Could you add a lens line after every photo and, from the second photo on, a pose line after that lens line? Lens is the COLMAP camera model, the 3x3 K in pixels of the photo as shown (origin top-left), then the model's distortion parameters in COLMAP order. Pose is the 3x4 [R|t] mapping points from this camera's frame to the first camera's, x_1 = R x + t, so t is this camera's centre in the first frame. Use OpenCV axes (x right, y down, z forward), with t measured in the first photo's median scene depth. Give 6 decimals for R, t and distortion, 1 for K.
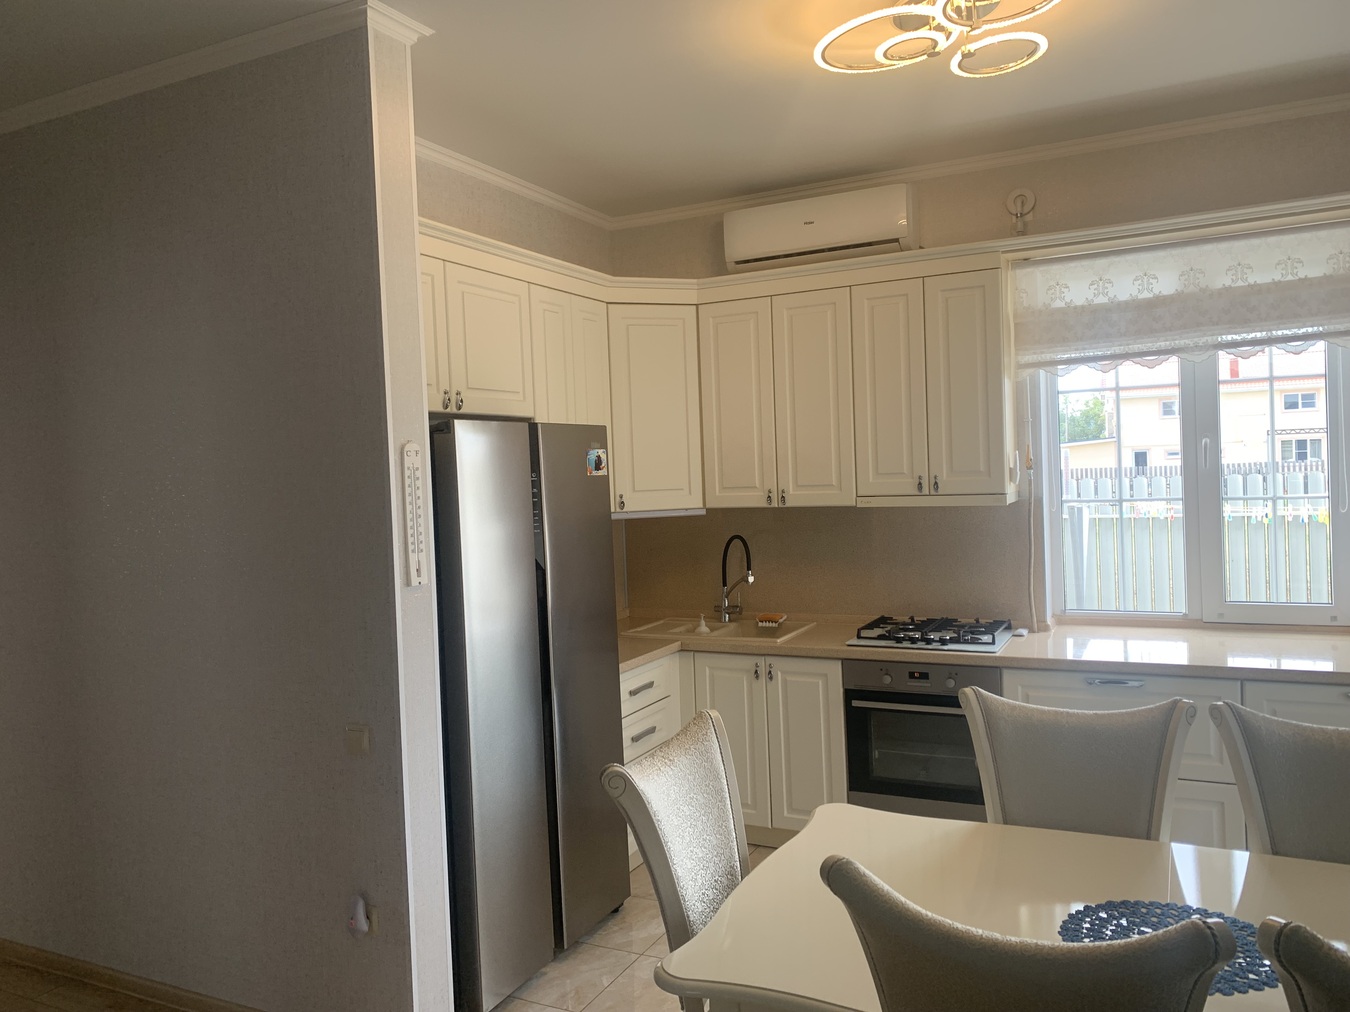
lens RADIAL K [[1021.8, 0, 661.6], [0, 1021.8, 493.2], [0, 0, 1]] dist [0.035988, -0.047921]
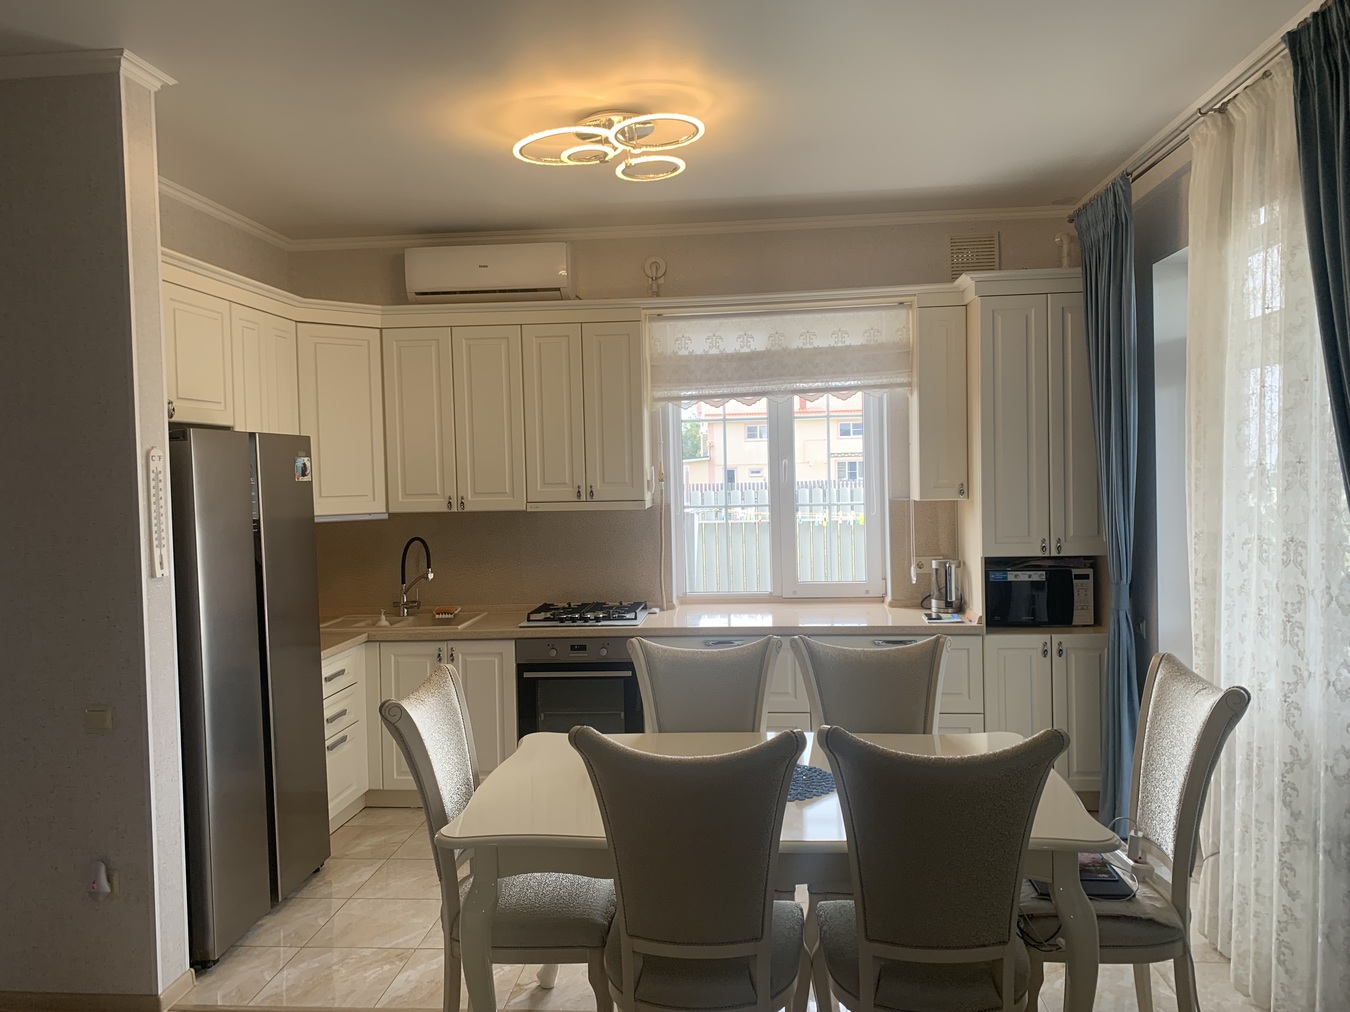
lens RADIAL K [[1021.8, 0, 668.8], [0, 1021.8, 509.7], [0, 0, 1]] dist [0.035988, -0.047921]
pose [[0.929282, 0.002588, 0.369362, -0.104563], [-0.003675, 0.999991, 0.002240, 0.009338], [-0.369352, -0.003439, 0.929283, -0.183190]]
